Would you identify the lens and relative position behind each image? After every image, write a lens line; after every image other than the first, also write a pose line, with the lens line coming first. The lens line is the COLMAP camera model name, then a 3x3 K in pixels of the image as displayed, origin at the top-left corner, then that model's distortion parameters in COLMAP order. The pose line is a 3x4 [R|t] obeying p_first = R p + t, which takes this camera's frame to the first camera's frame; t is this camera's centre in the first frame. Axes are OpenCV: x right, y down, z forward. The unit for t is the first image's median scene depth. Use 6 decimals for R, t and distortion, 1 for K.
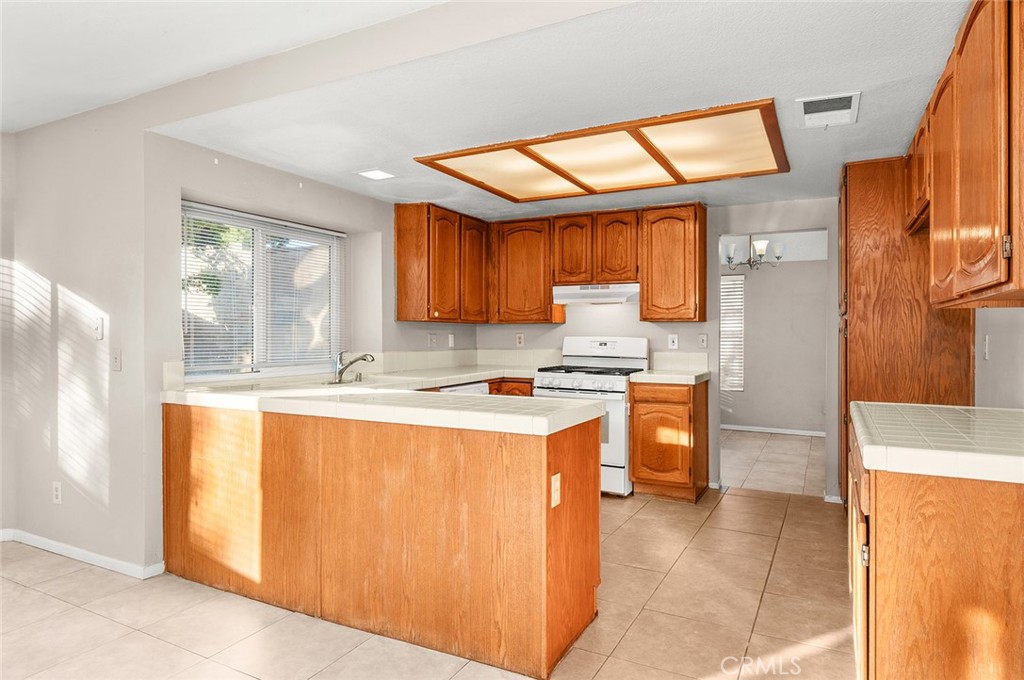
lens RADIAL K [[604.3, 0, 511.1], [0, 604.3, 341.0], [0, 0, 1]] dist [-0.002135, -0.000410]
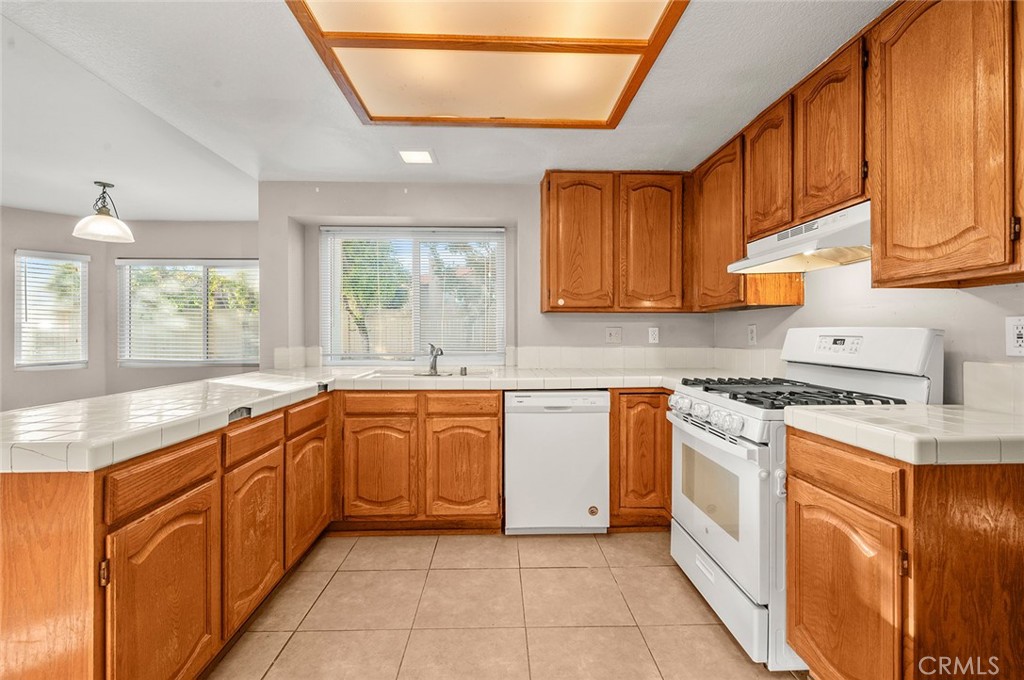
lens RADIAL K [[447.6, 0, 509.0], [0, 447.6, 335.3], [0, 0, 1]] dist [-0.003178, -0.000242]
pose [[0.499850, -0.000691, -0.866111, 0.364863], [-0.007417, 0.999960, -0.005078, 0.004606], [0.866080, 0.008962, 0.499825, 0.625686]]
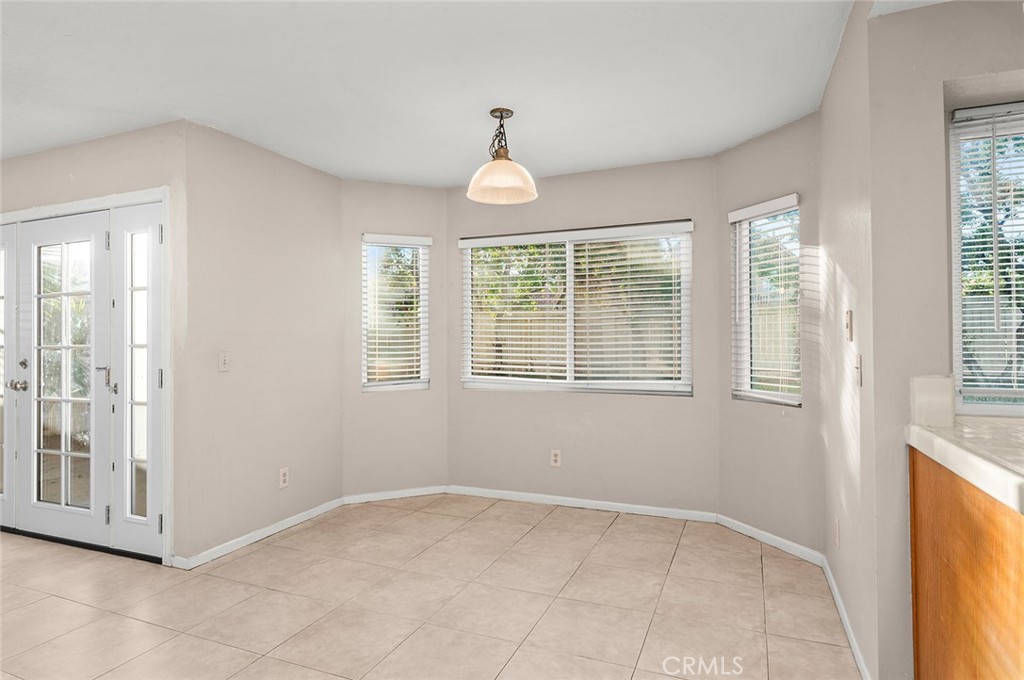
lens RADIAL K [[567.1, 0, 493.5], [0, 567.1, 332.8], [0, 0, 1]] dist [0.004787, 0.000333]
pose [[0.082972, -0.011821, -0.996482, -0.021671], [0.004142, 0.999925, -0.011517, -0.003634], [0.996543, -0.003172, 0.083015, 0.345687]]
